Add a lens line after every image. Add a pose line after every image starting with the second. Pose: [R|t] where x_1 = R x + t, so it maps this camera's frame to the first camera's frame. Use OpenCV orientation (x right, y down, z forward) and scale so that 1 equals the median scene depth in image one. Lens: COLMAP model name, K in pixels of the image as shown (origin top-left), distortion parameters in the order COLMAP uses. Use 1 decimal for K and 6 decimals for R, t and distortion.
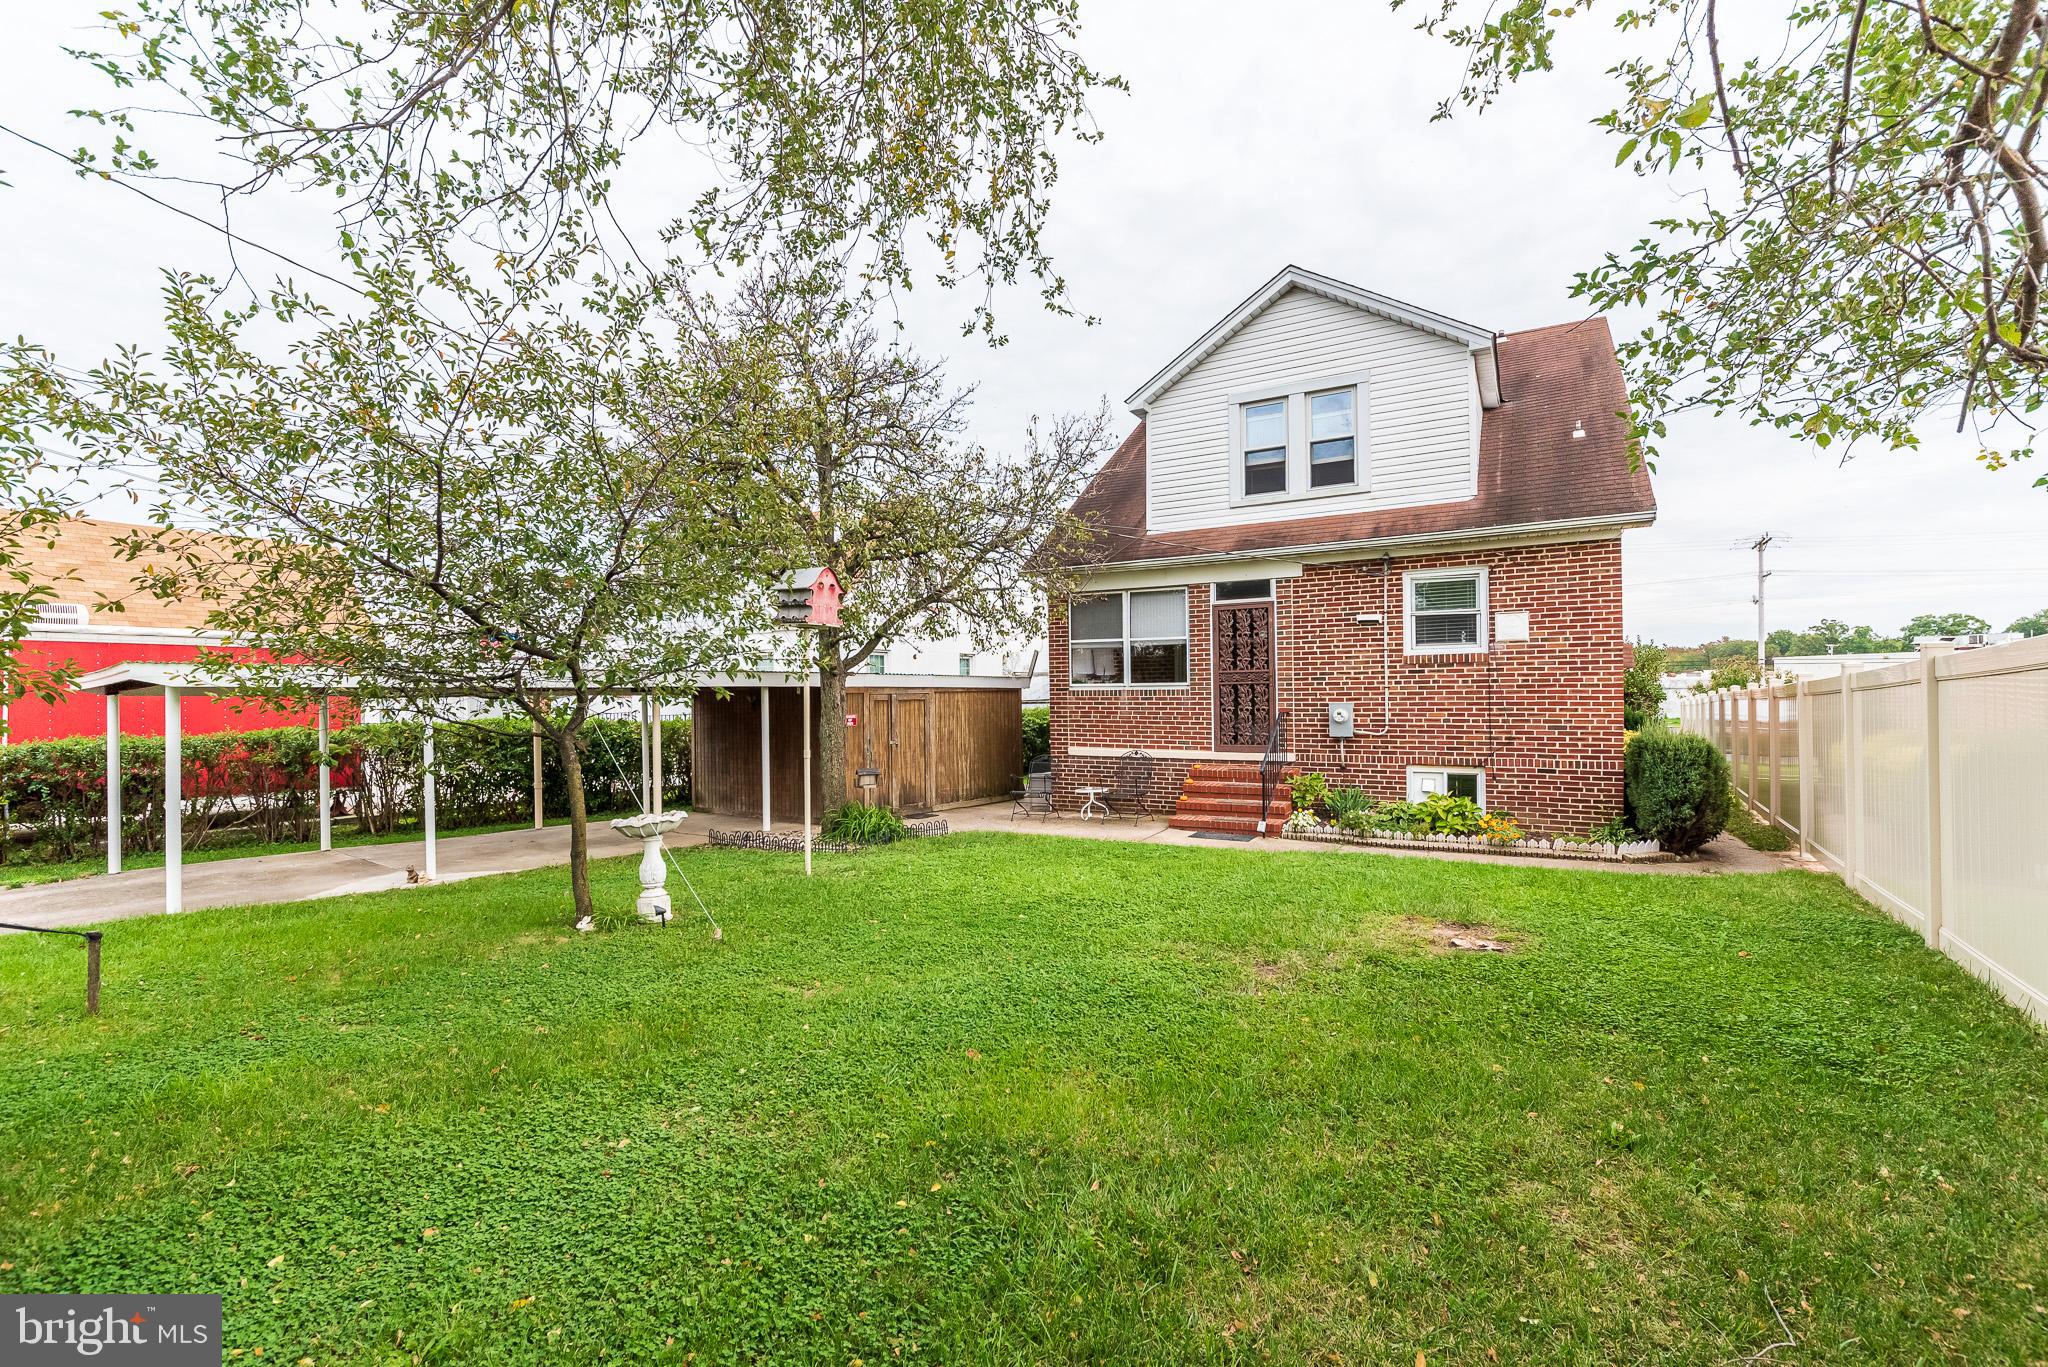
lens RADIAL K [[926.0, 0, 1024.0], [0, 926.0, 683.5], [0, 0, 1]] dist [-0.000847, -0.000089]
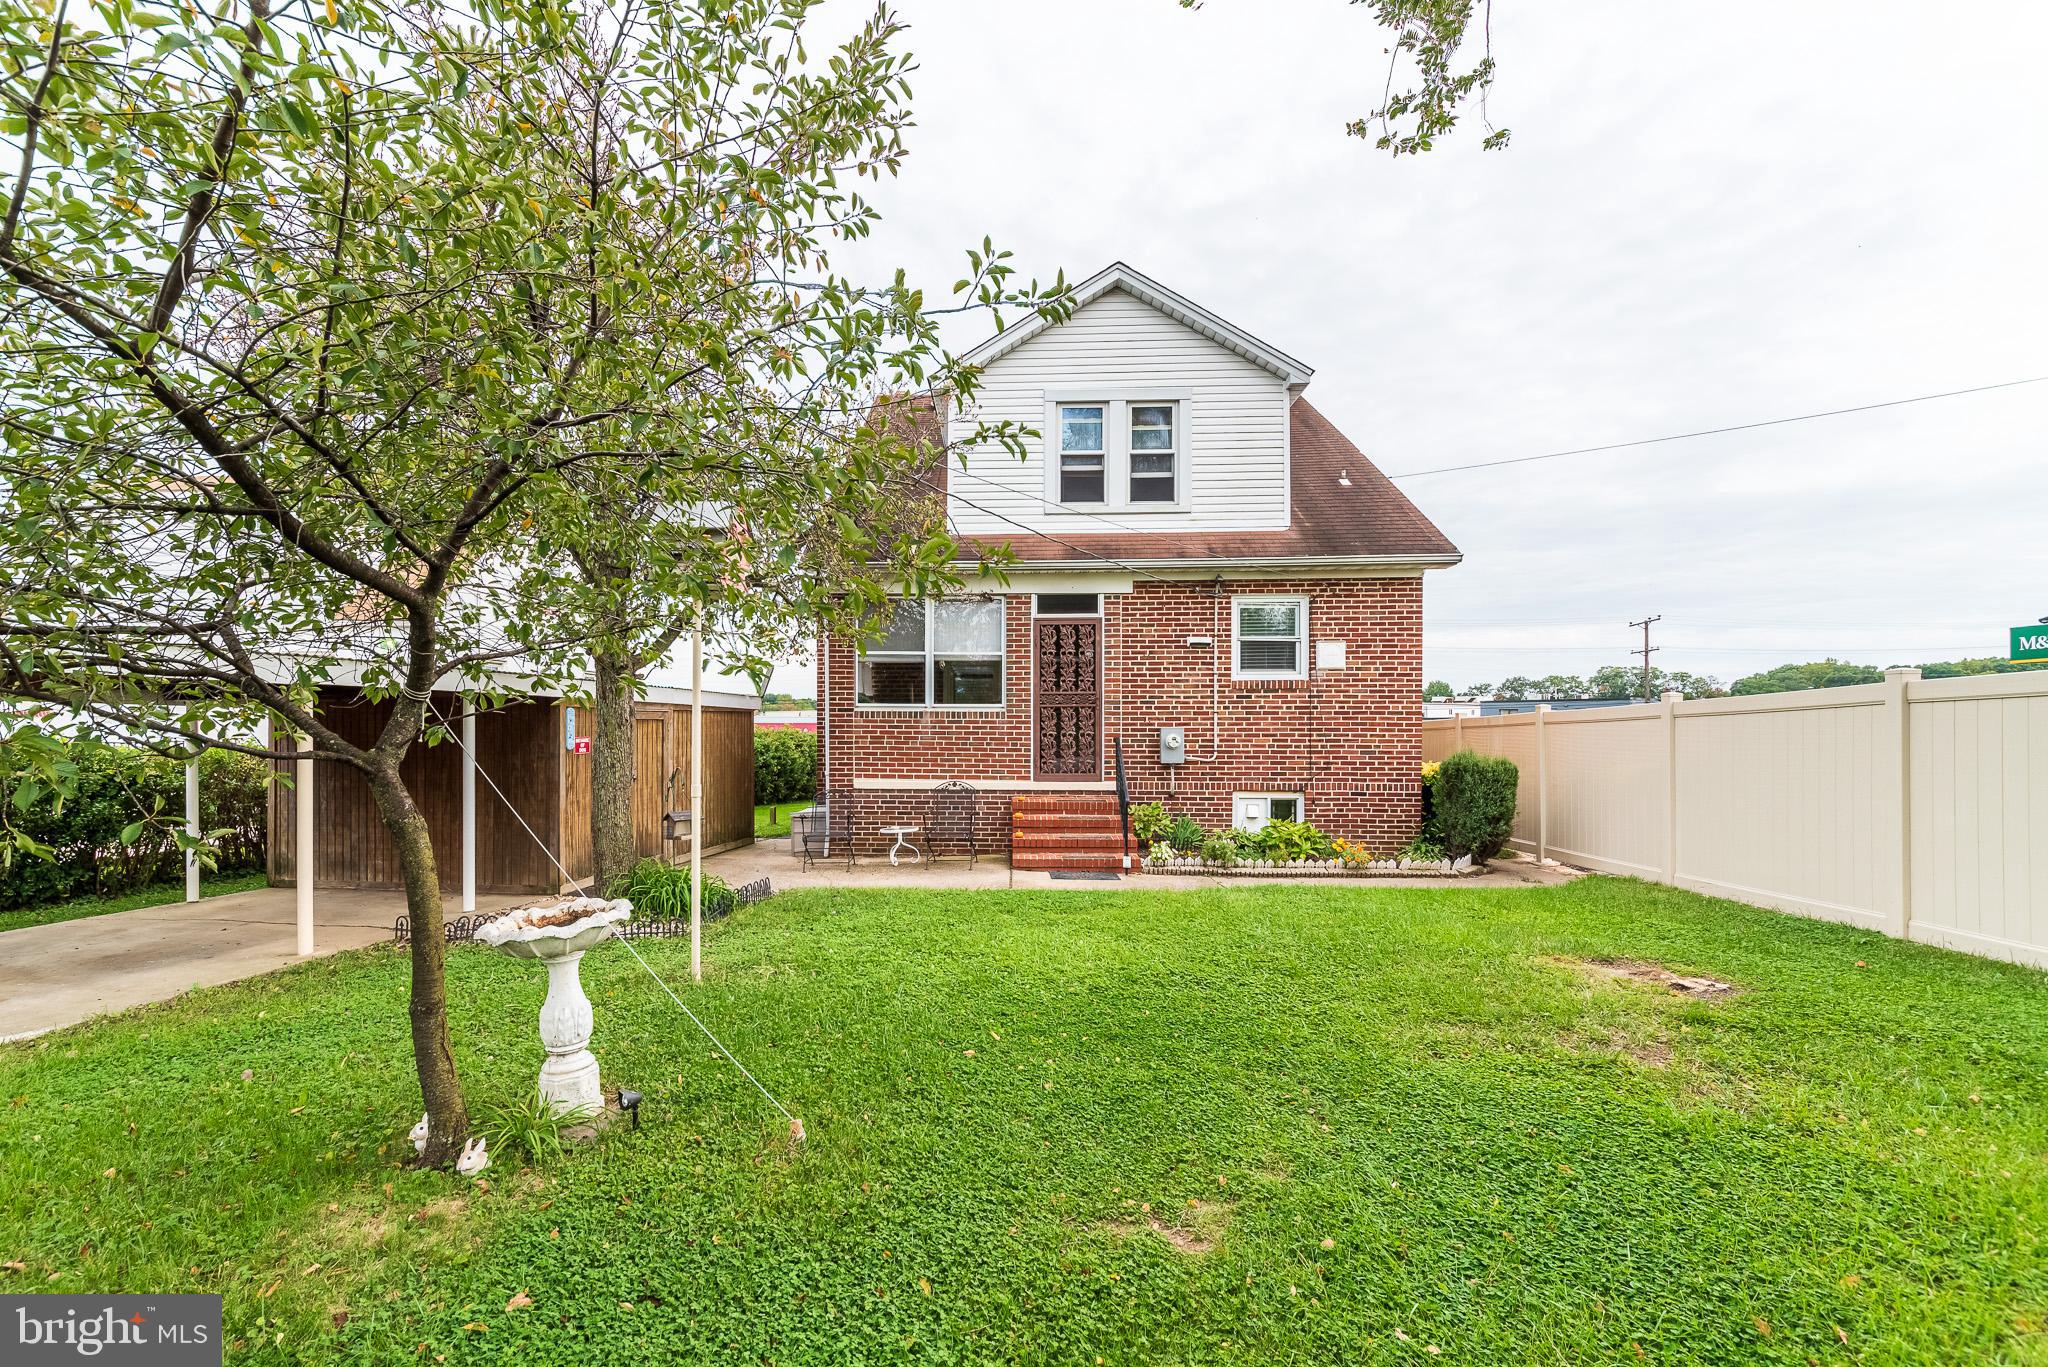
lens RADIAL K [[908.7, 0, 1023.6], [0, 908.7, 717.6], [0, 0, 1]] dist [-0.002610, -0.000079]
pose [[0.888365, 0.016997, 0.458824, -0.225154], [-0.016228, 0.999853, -0.005620, 0.018156], [-0.458852, -0.002453, 0.888509, 0.237279]]
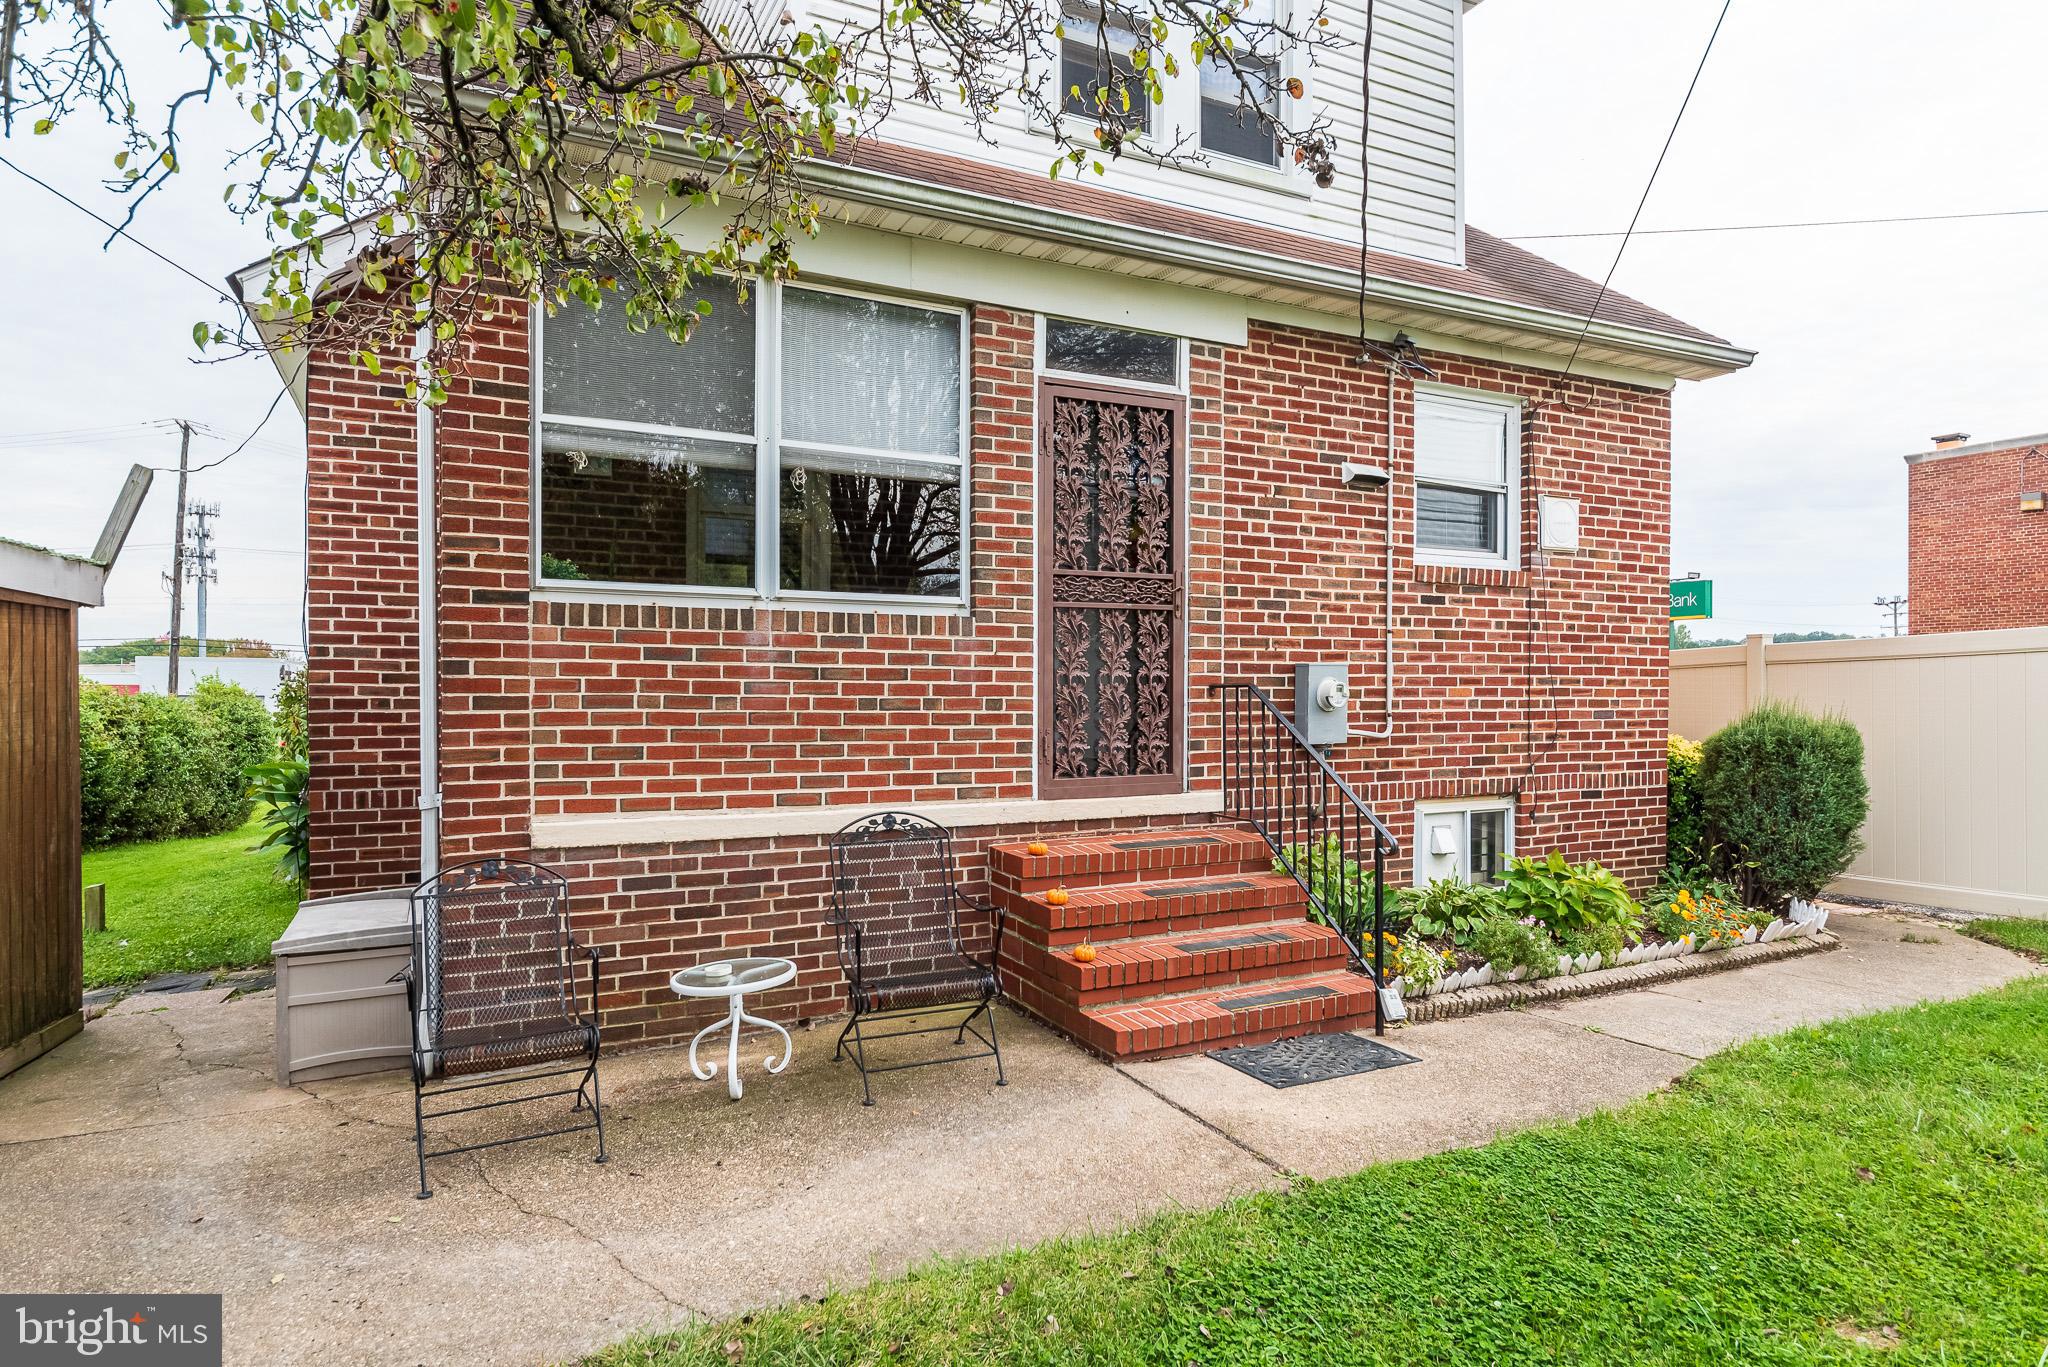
lens RADIAL K [[1142.3, 0, 1021.5], [0, 1142.3, 691.8], [0, 0, 1]] dist [0.001112, -0.000588]
pose [[0.558726, 0.009480, 0.829298, -0.166535], [-0.015815, 0.999875, -0.000775, 0.036267], [-0.829202, -0.012683, 0.558805, 0.825538]]
